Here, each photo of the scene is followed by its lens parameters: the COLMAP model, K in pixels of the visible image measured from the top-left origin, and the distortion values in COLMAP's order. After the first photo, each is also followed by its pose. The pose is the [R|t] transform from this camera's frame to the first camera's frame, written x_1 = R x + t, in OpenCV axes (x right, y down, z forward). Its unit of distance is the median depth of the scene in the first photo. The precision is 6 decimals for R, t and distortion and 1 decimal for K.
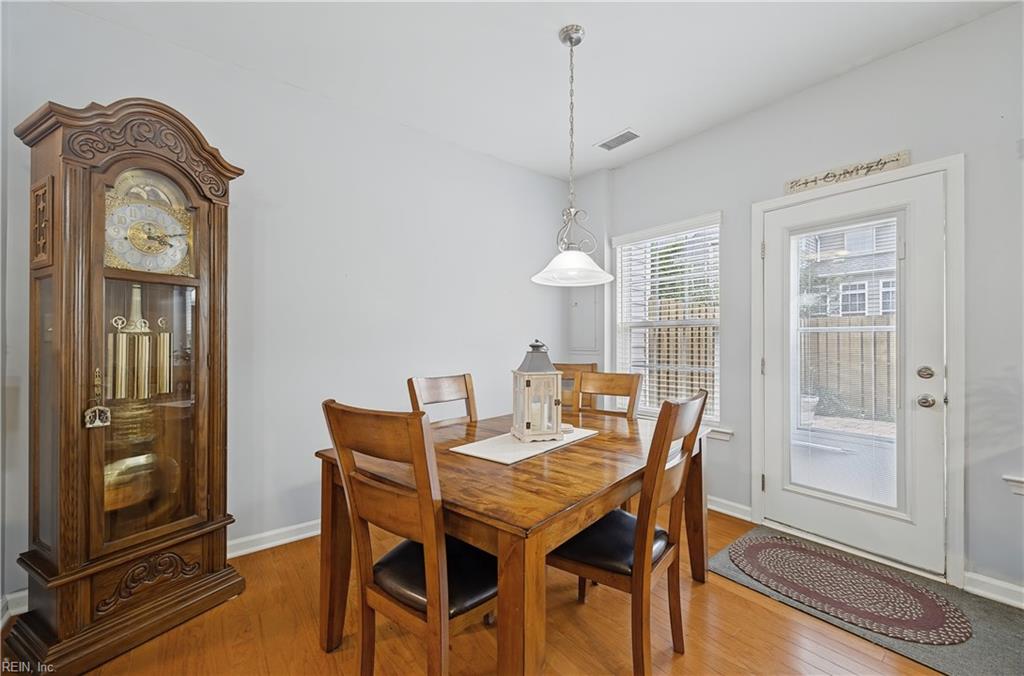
lens RADIAL K [[407.7, 0, 501.7], [0, 407.7, 339.9], [0, 0, 1]] dist [-0.001057, -0.000298]
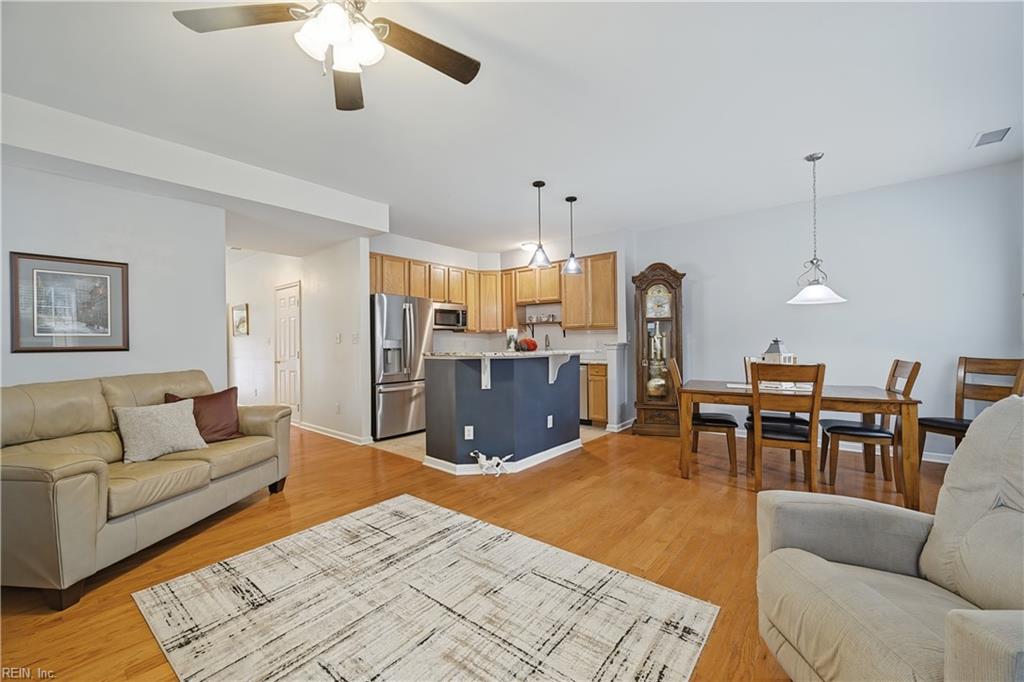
lens RADIAL K [[407.7, 0, 510.6], [0, 407.7, 340.4], [0, 0, 1]] dist [-0.001057, -0.000298]
pose [[0.215829, -0.008707, -0.976392, 1.859548], [0.016049, 0.999857, -0.005368, 0.003704], [0.976299, -0.014512, 0.215938, -0.729996]]
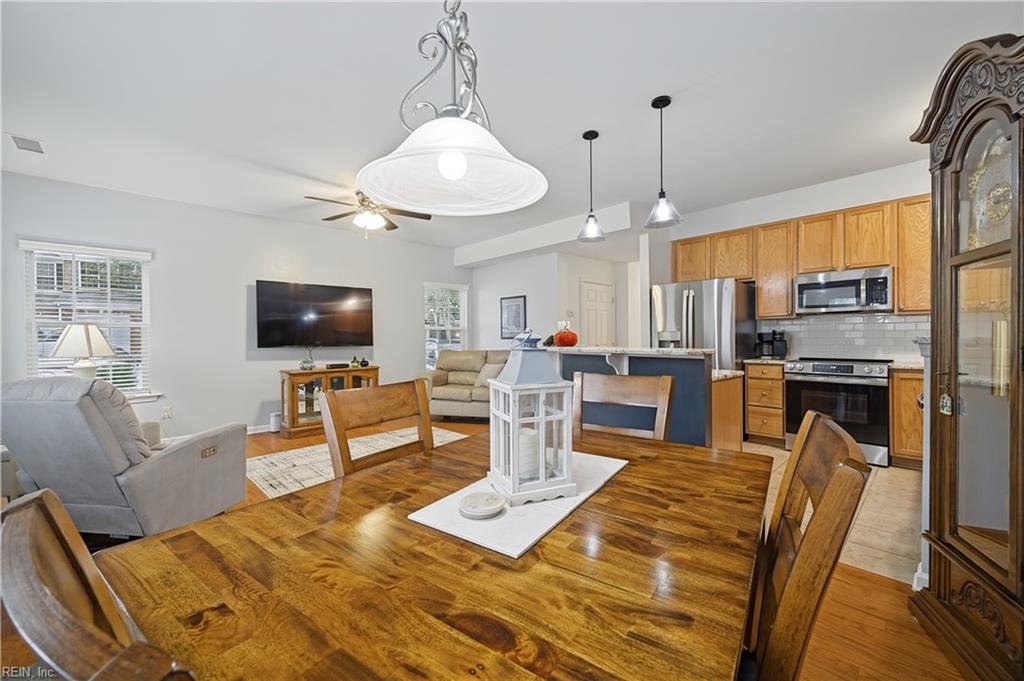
lens RADIAL K [[407.7, 0, 503.6], [0, 407.7, 340.4], [0, 0, 1]] dist [-0.001057, -0.000298]
pose [[-0.995616, 0.004533, -0.093425, 0.193296], [0.004458, 0.999990, 0.001004, 0.022891], [0.093428, 0.000583, -0.995626, 1.736338]]
